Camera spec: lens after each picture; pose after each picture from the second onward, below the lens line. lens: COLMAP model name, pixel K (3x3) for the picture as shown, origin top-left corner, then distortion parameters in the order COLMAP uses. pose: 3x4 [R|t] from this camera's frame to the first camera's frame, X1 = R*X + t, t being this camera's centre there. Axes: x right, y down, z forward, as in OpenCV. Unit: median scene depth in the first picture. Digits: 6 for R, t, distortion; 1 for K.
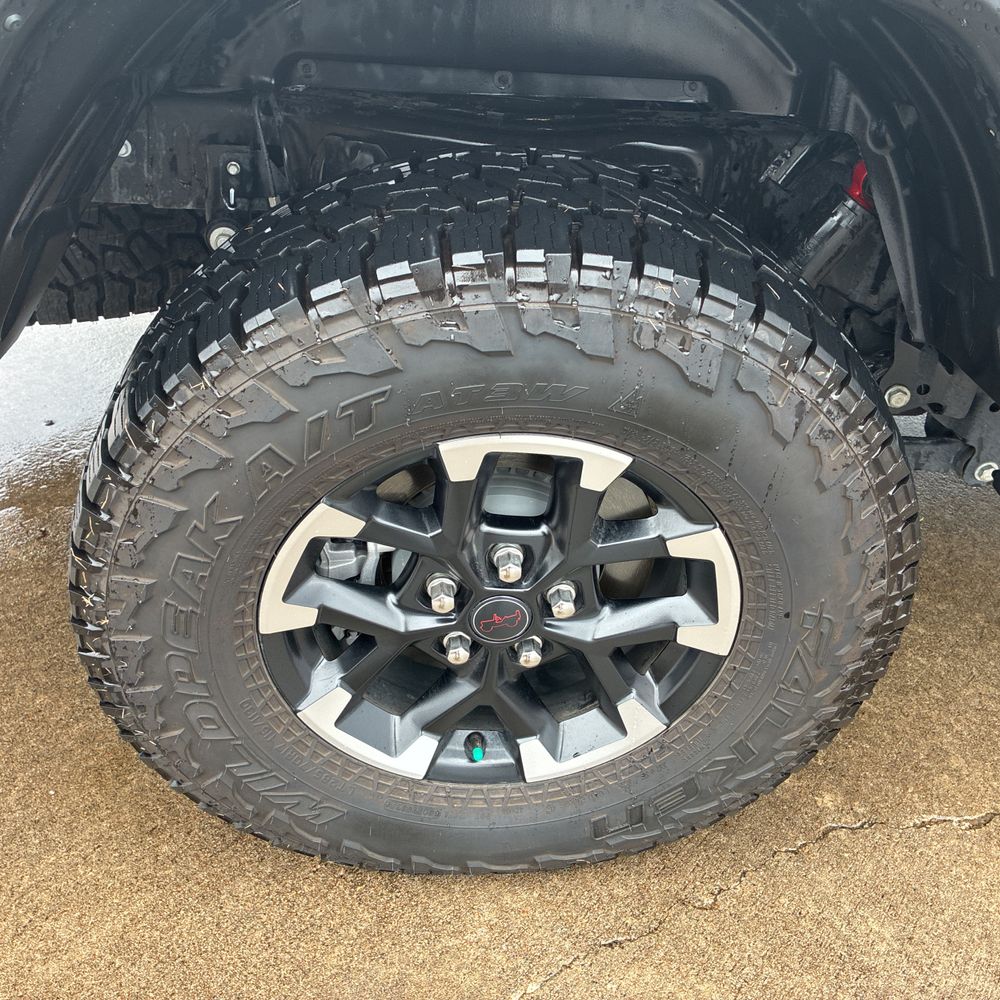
lens RADIAL K [[1007.5, 0, 483.9], [0, 1007.5, 484.9], [0, 0, 1]] dist [0.021133, 0.000000]
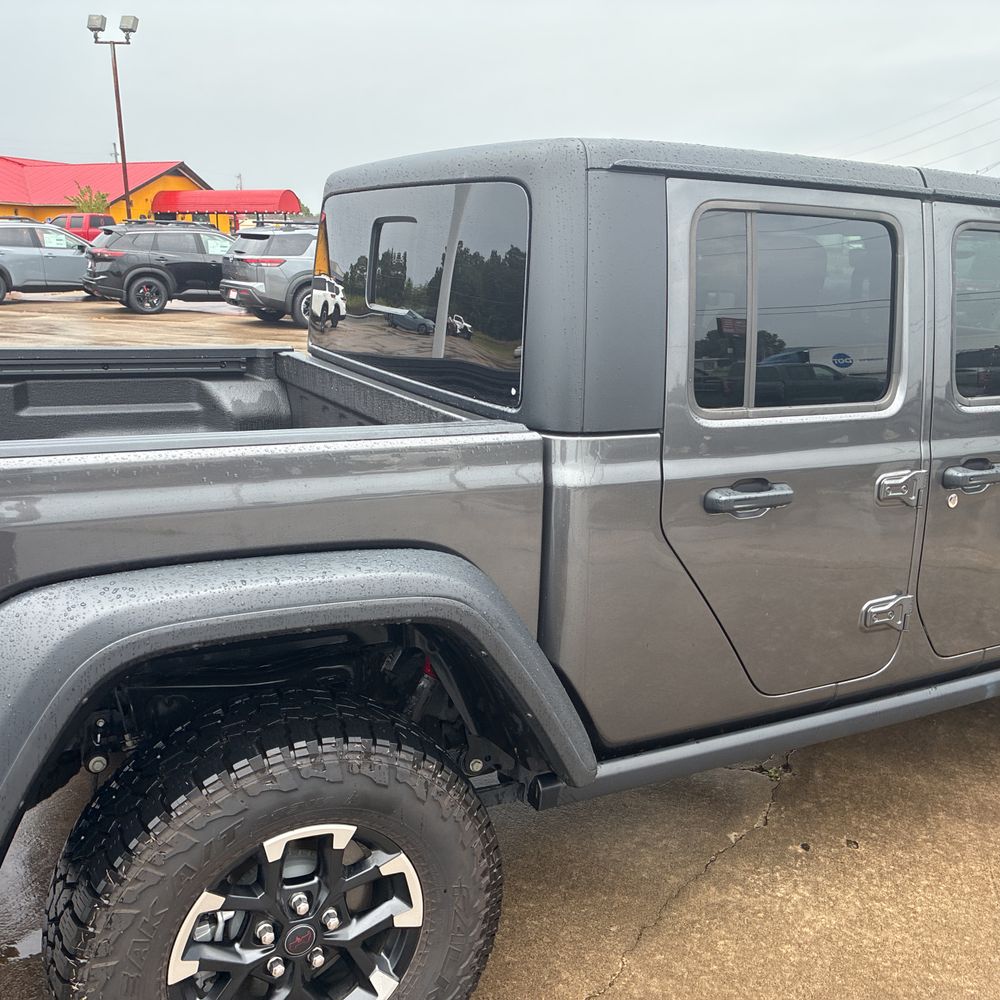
lens RADIAL K [[1007.5, 0, 490.4], [0, 1007.5, 491.7], [0, 0, 1]] dist [0.021133, 0.000000]
pose [[0.912786, -0.116459, 0.391482, -0.327111], [0.255367, 0.910770, -0.324479, 0.087915], [-0.318761, 0.396151, 0.861078, -1.125938]]
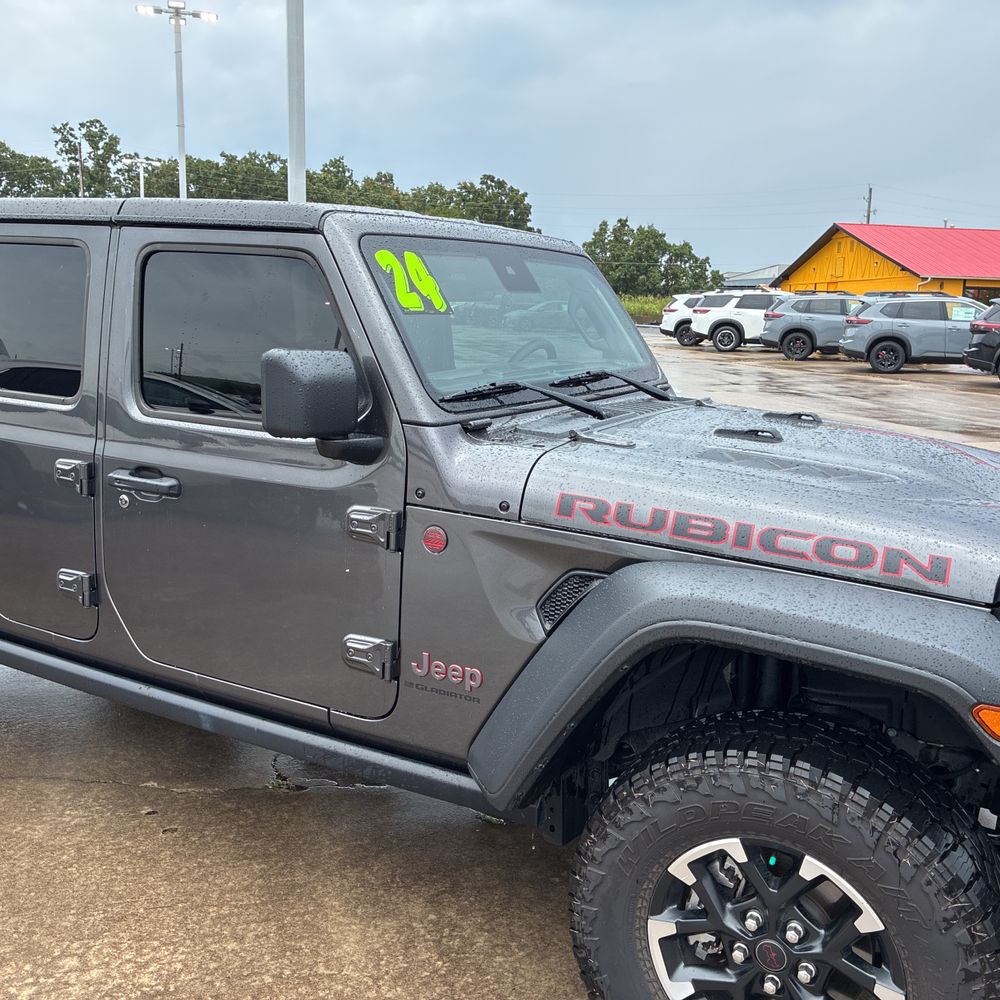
lens RADIAL K [[1007.5, 0, 494.5], [0, 1007.5, 490.9], [0, 0, 1]] dist [0.021133, 0.000000]
pose [[0.837104, 0.081649, -0.540916, 4.515564], [-0.317883, 0.877325, -0.359516, 0.230632], [0.445205, 0.472900, 0.760367, -0.912105]]
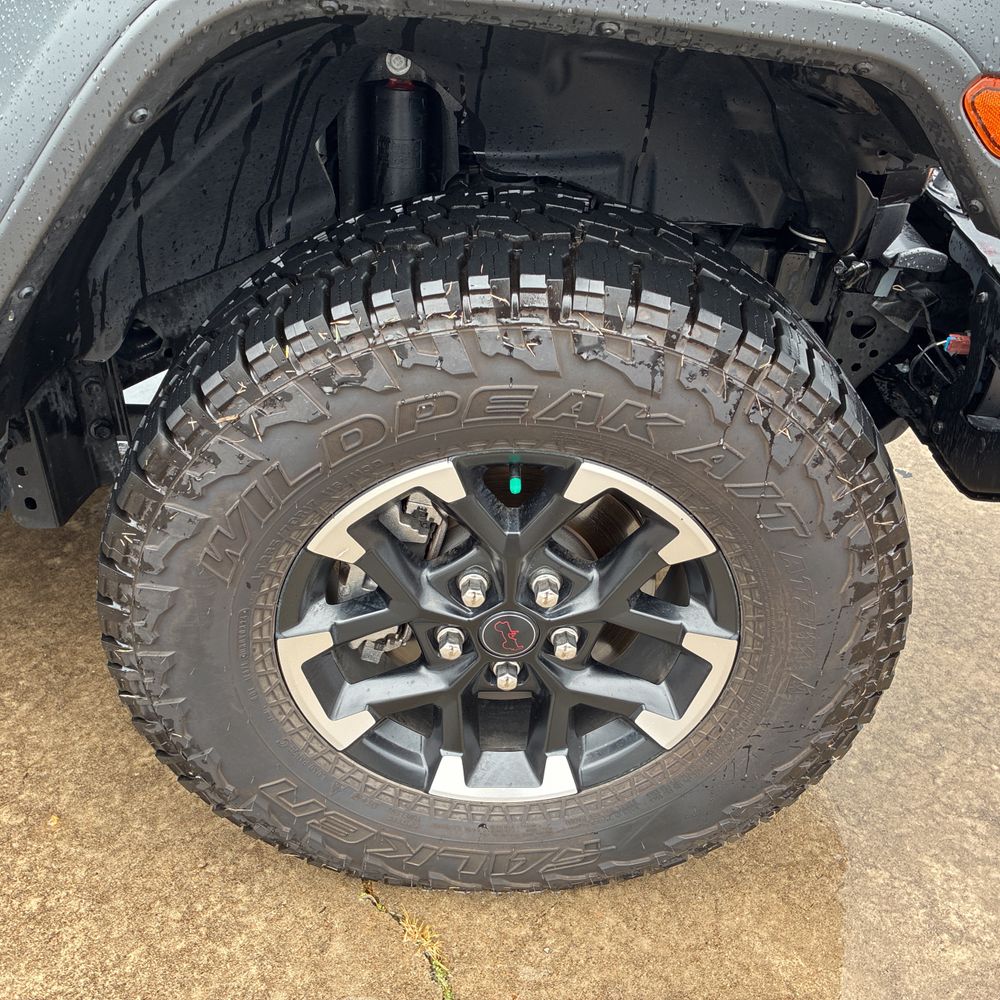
lens RADIAL K [[1007.5, 0, 511.9], [0, 1007.5, 489.4], [0, 0, 1]] dist [0.021133, 0.000000]
pose [[0.999000, 0.044423, -0.005054, 3.938663], [-0.044639, 0.997382, -0.056884, 0.034899], [0.002513, 0.057053, 0.998368, 0.219032]]
